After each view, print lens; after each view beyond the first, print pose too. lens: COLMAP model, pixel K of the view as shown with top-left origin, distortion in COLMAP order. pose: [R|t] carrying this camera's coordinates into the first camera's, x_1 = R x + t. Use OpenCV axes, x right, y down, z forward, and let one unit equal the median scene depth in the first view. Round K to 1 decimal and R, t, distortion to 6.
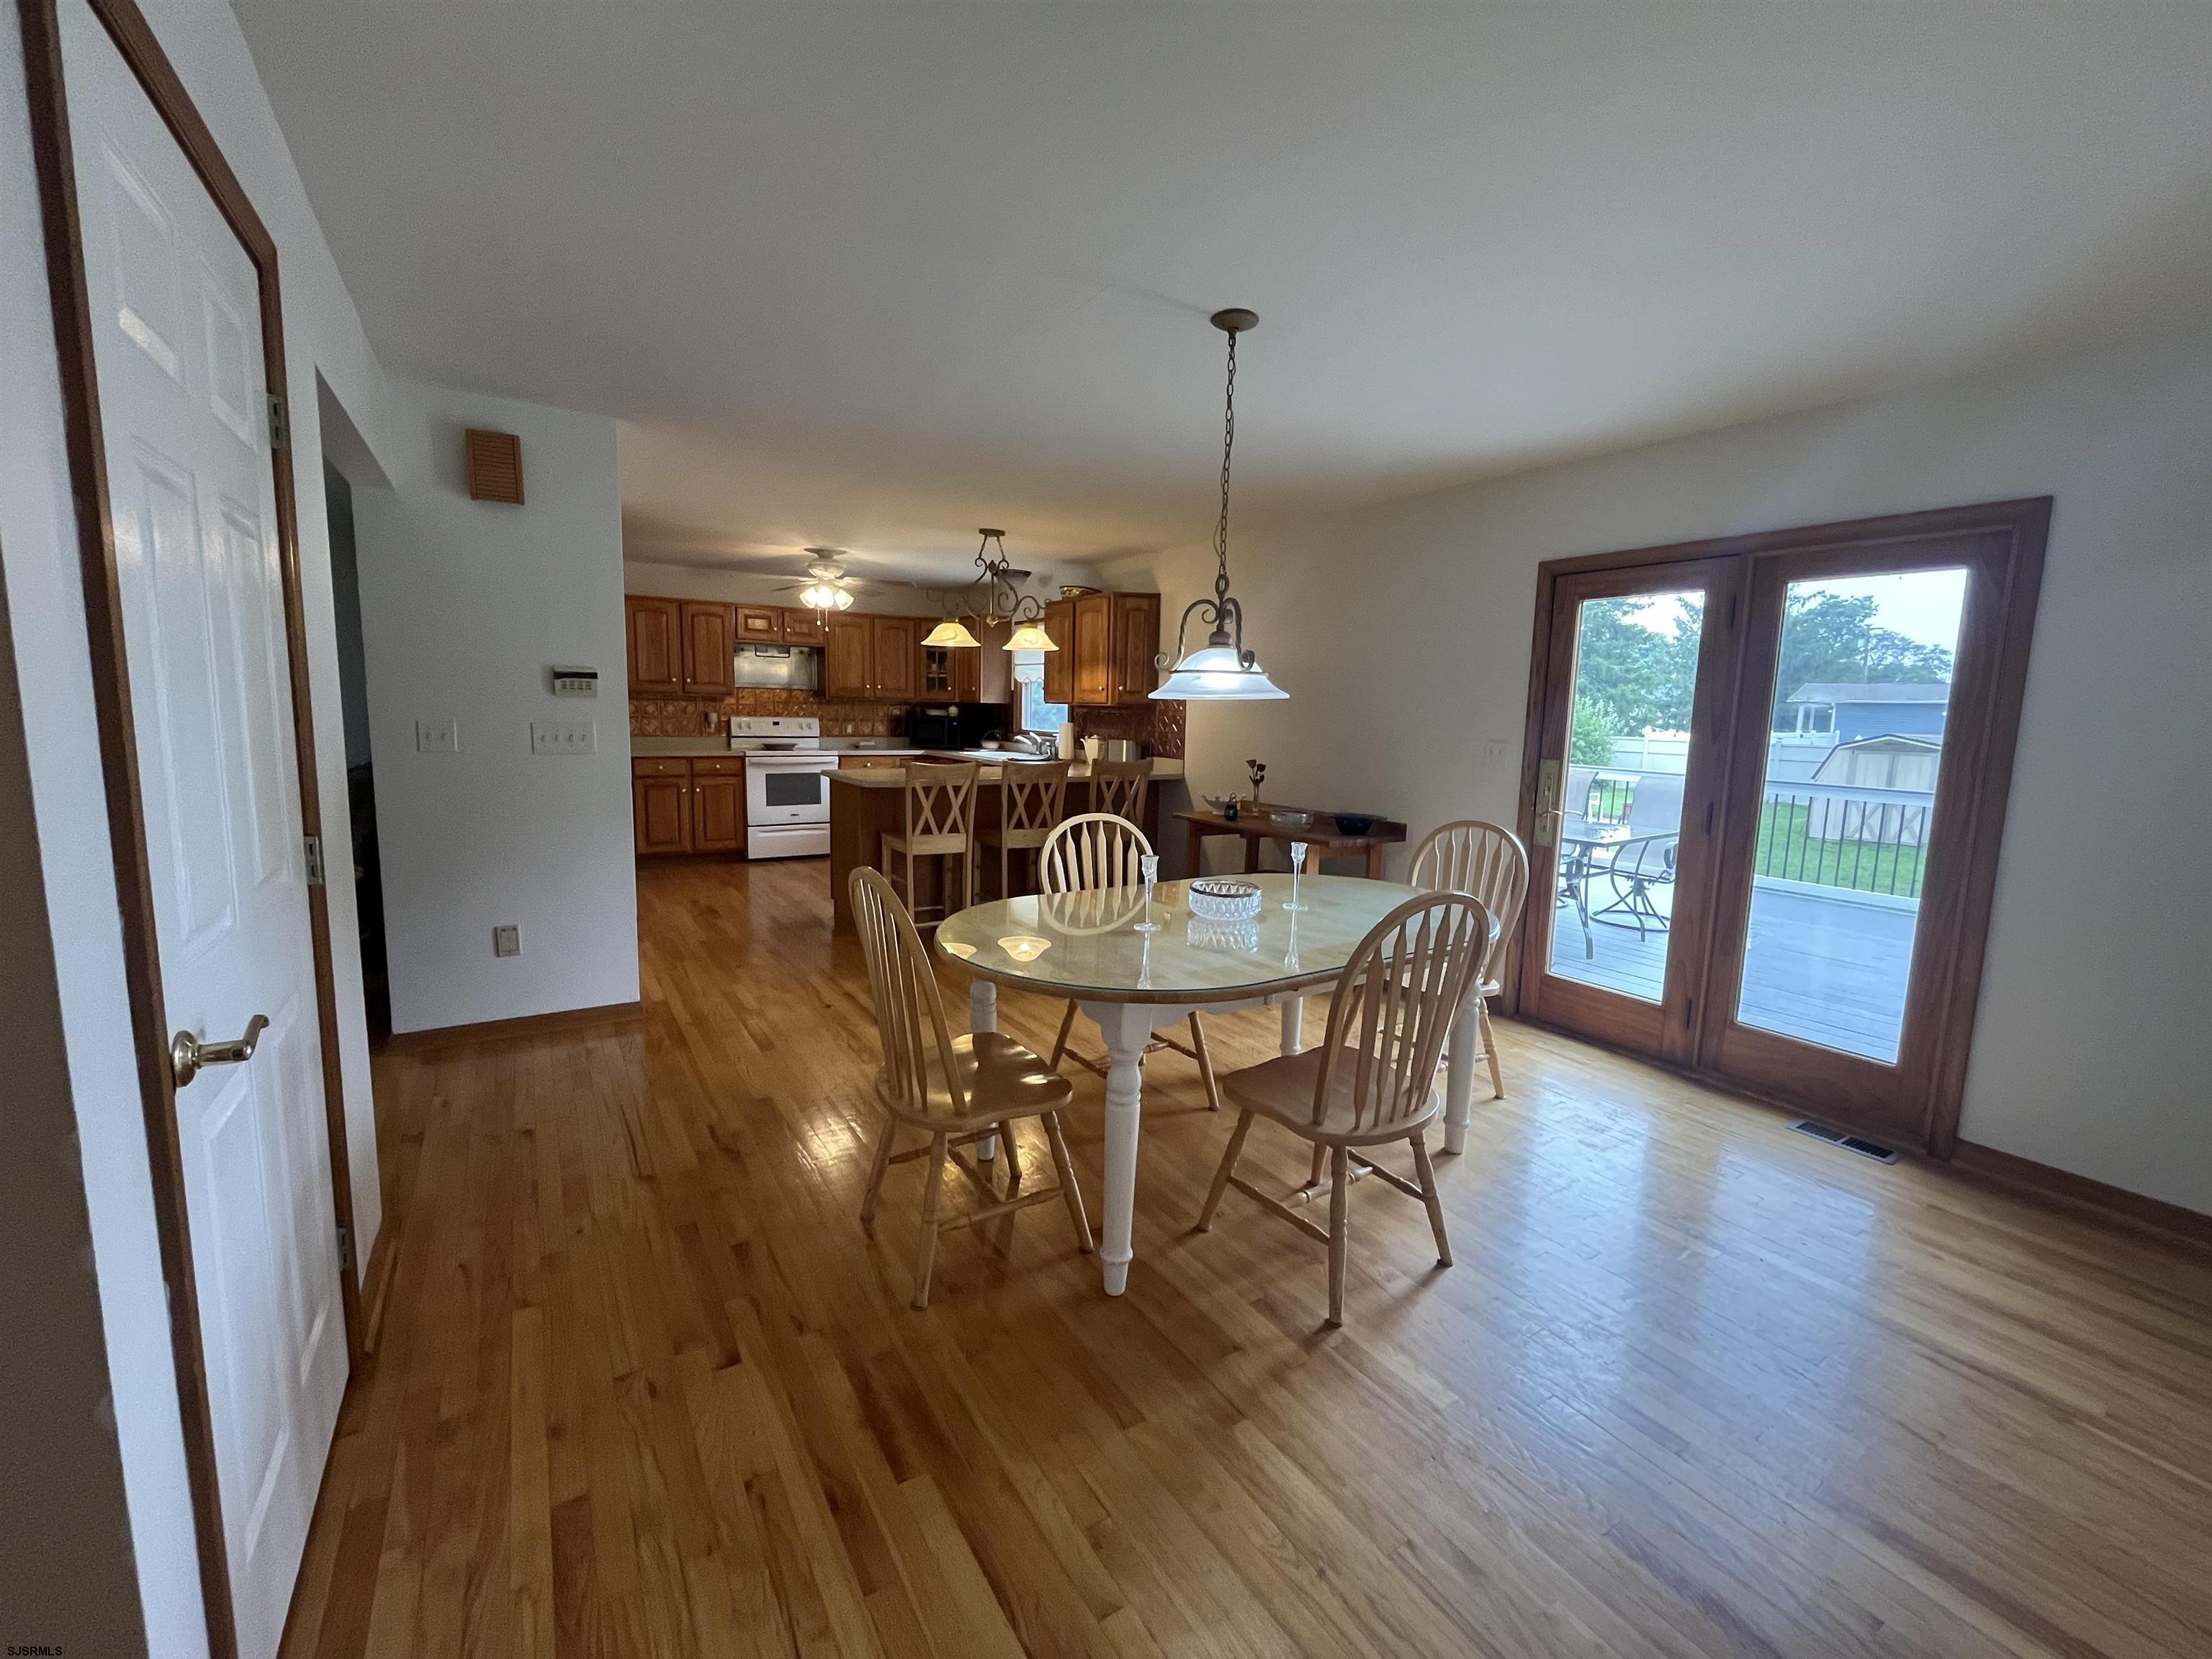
lens RADIAL K [[897.6, 0, 1097.0], [0, 897.6, 826.9], [0, 0, 1]] dist [-0.000750, -0.000500]
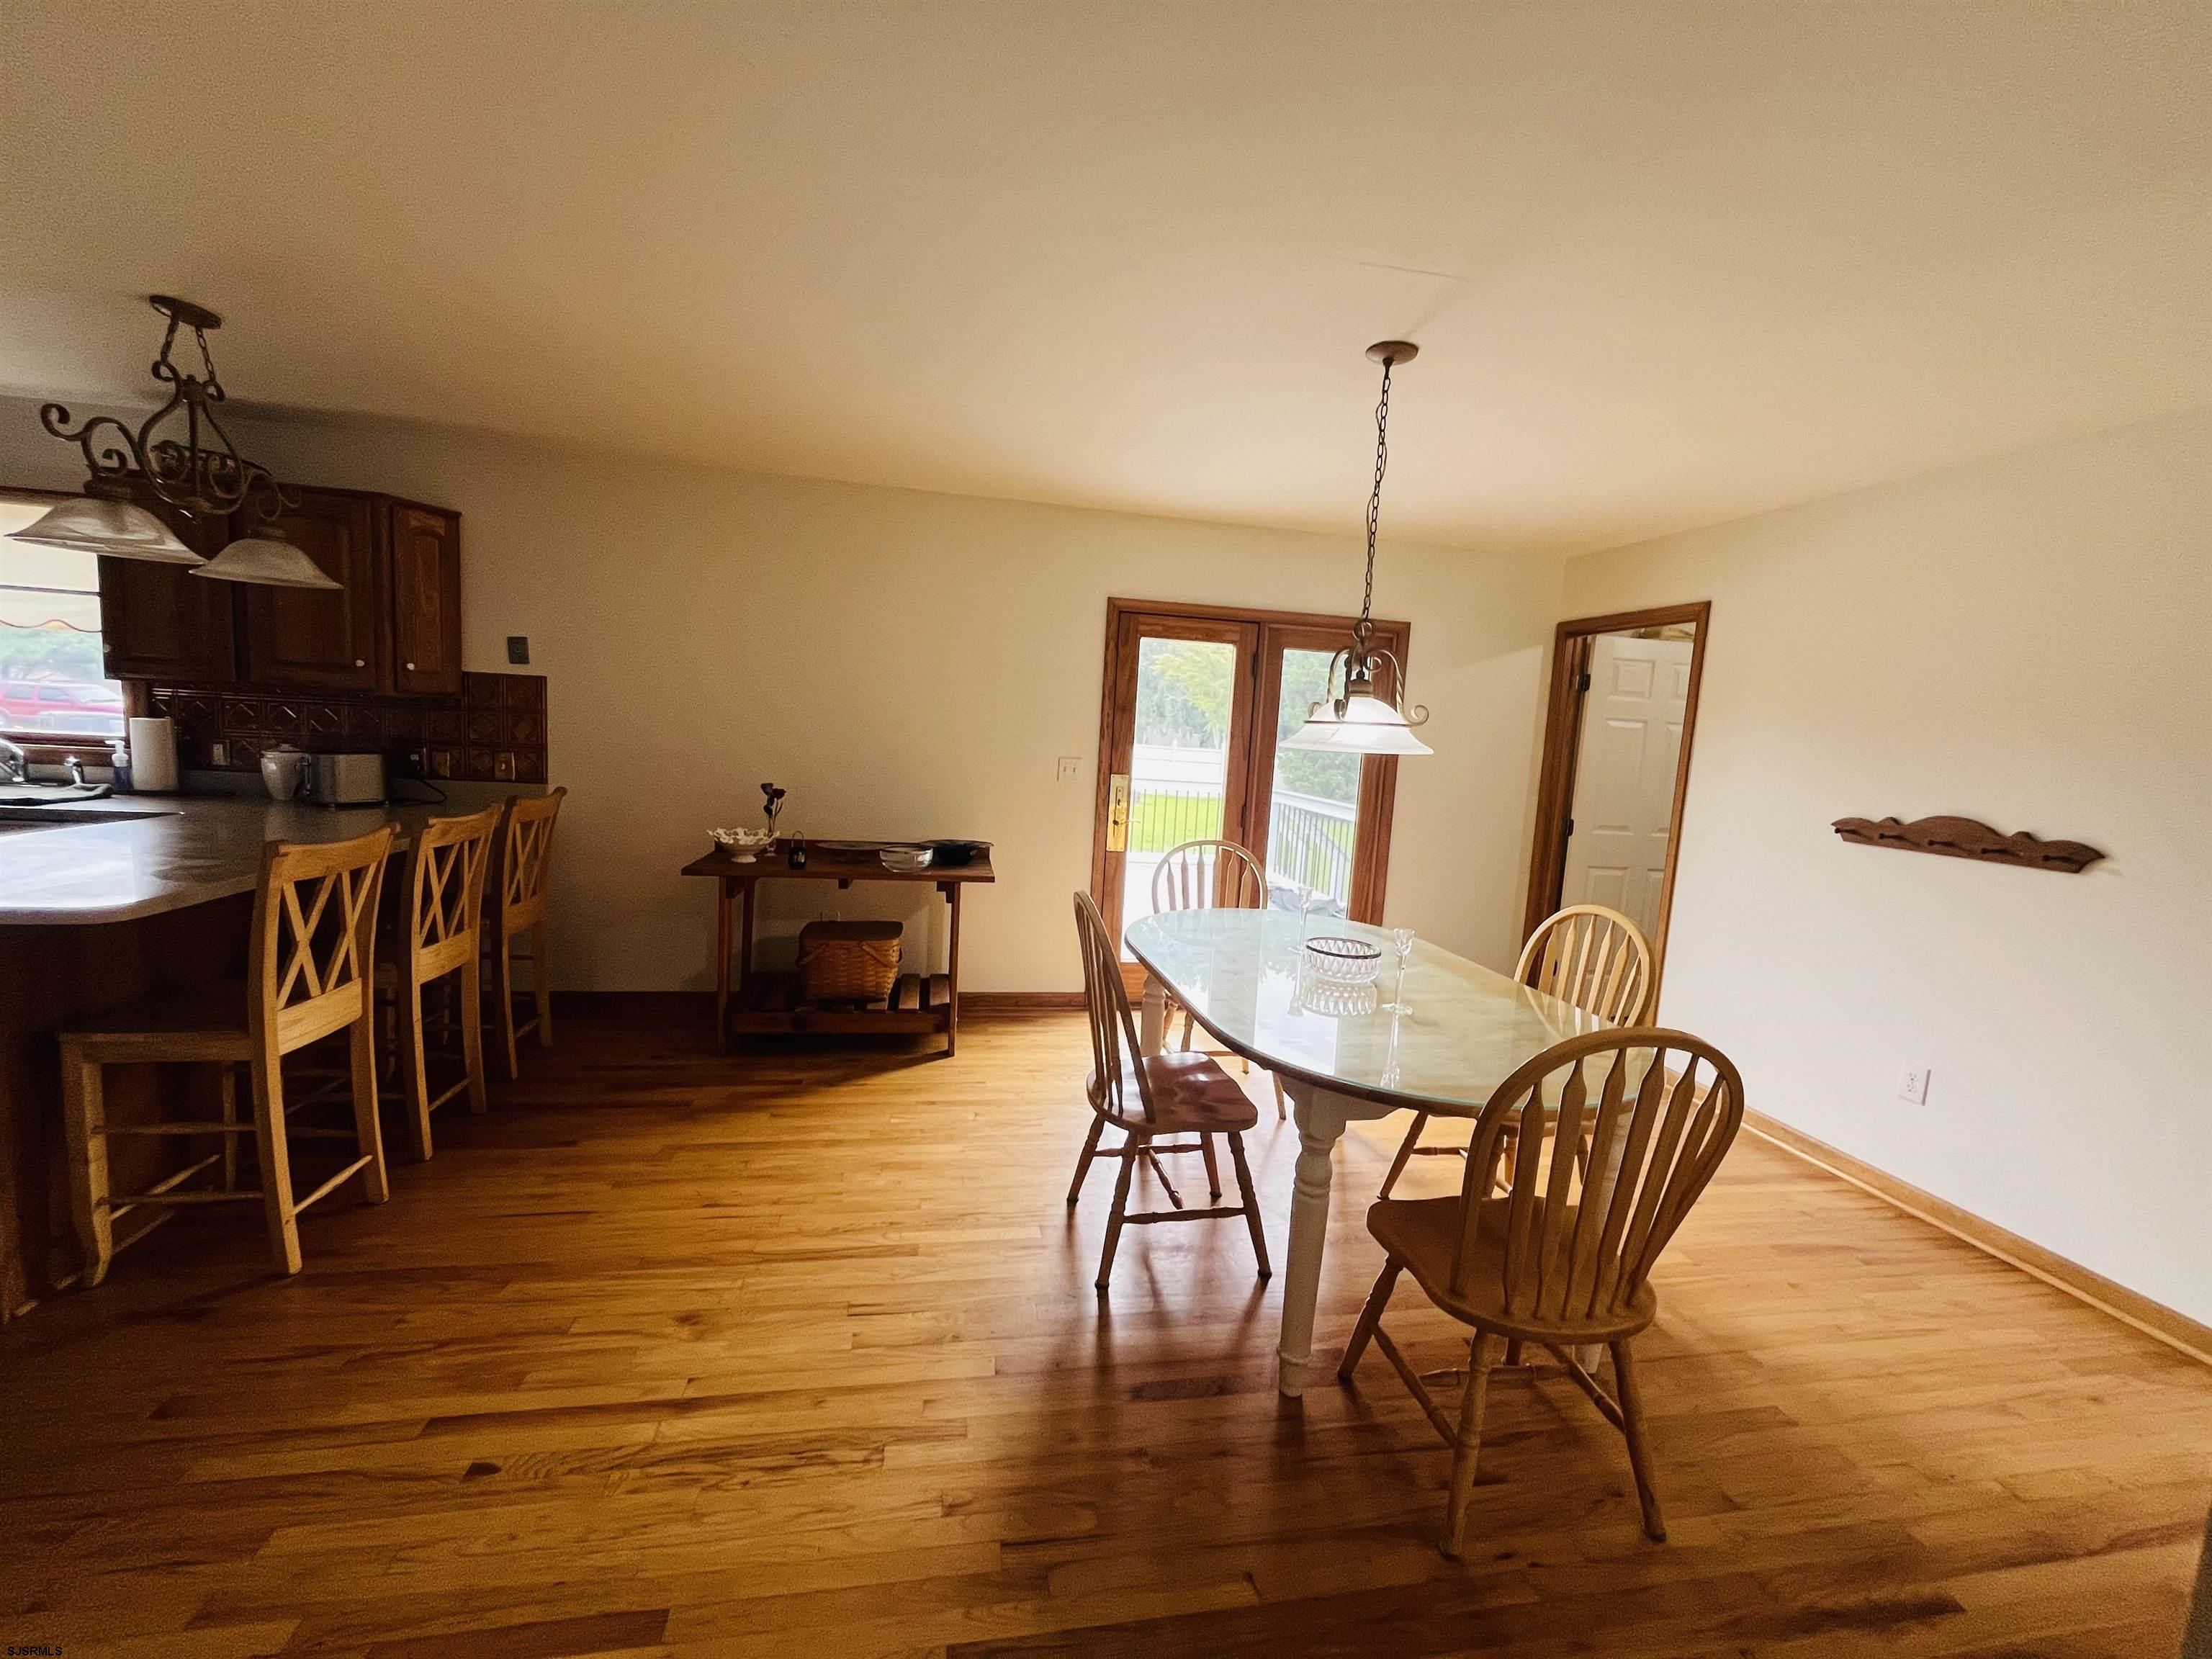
lens RADIAL K [[903.5, 0, 1106.0], [0, 903.5, 829.8], [0, 0, 1]] dist [-0.000359, -0.000049]
pose [[0.373669, -0.109773, 0.921044, -0.603927], [0.073131, 0.993368, 0.088724, -0.118473], [-0.924675, 0.034203, 0.379219, 0.636848]]
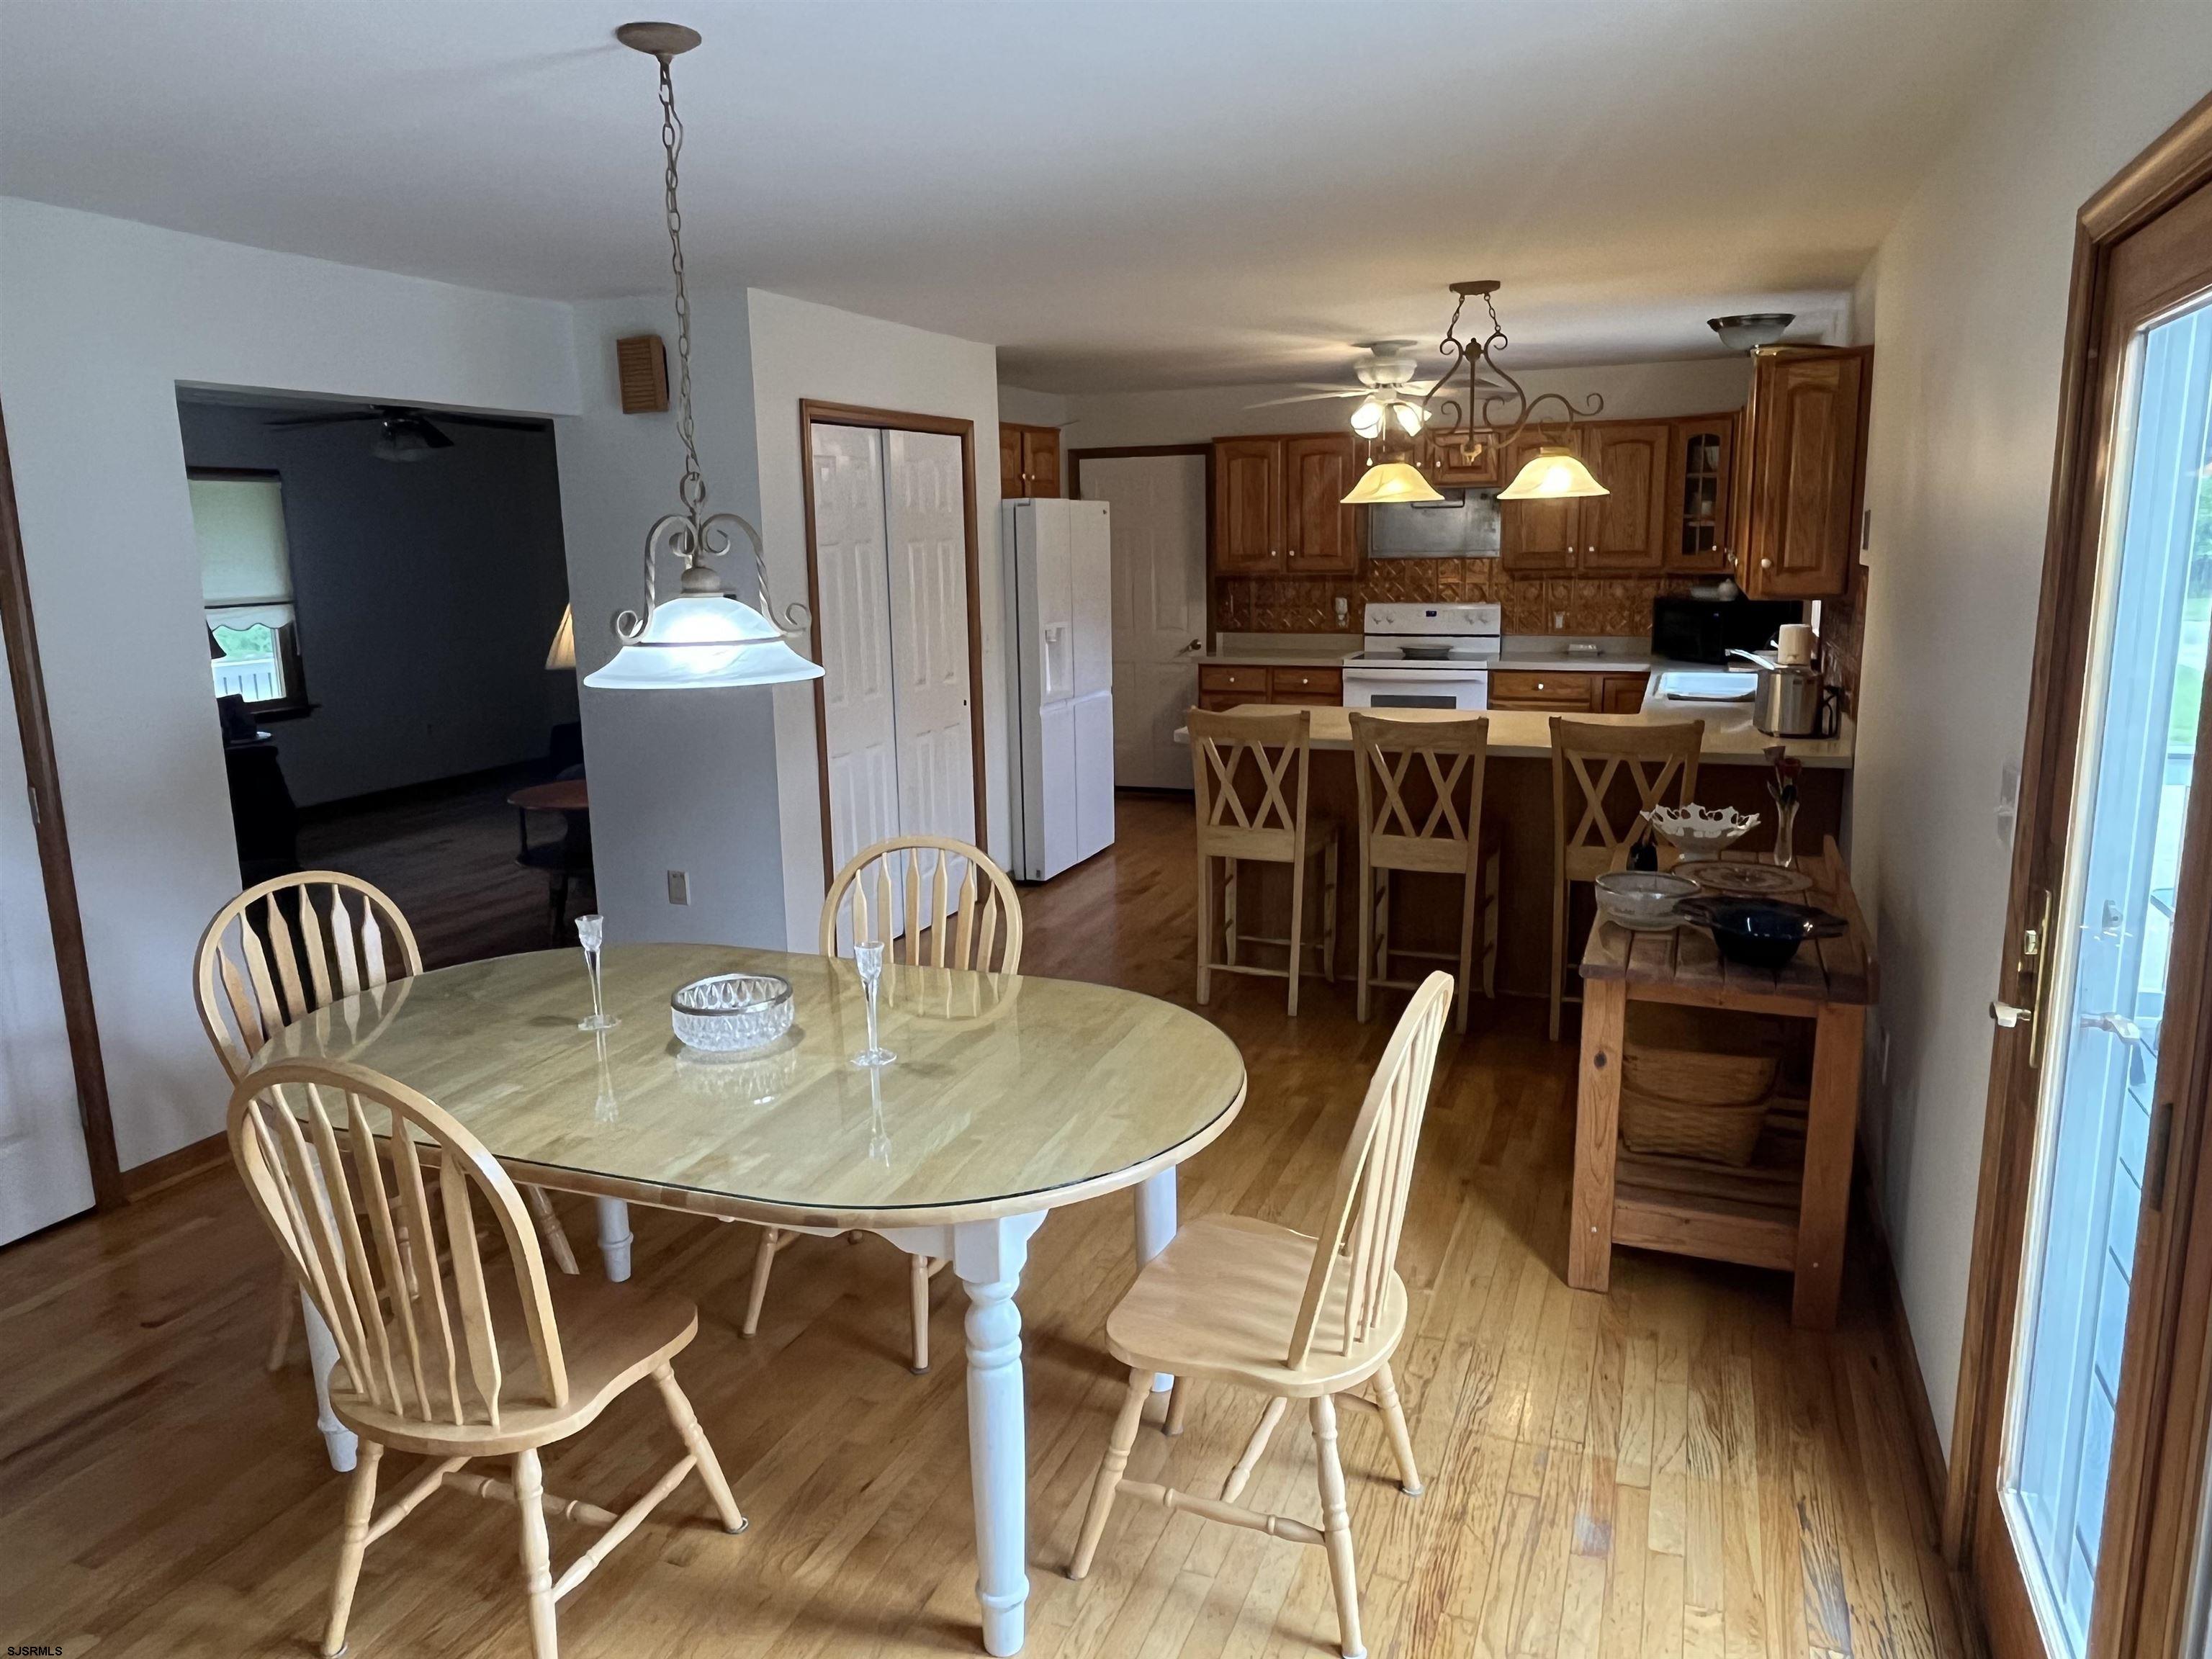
lens RADIAL K [[1473.0, 0, 1110.1], [0, 1473.0, 818.9], [0, 0, 1]] dist [0.001576, 0.003834]
pose [[0.586310, 0.118676, -0.801347, 0.787213], [-0.073377, 0.992925, 0.093362, -0.115429], [0.806757, 0.004061, 0.590869, 0.453434]]
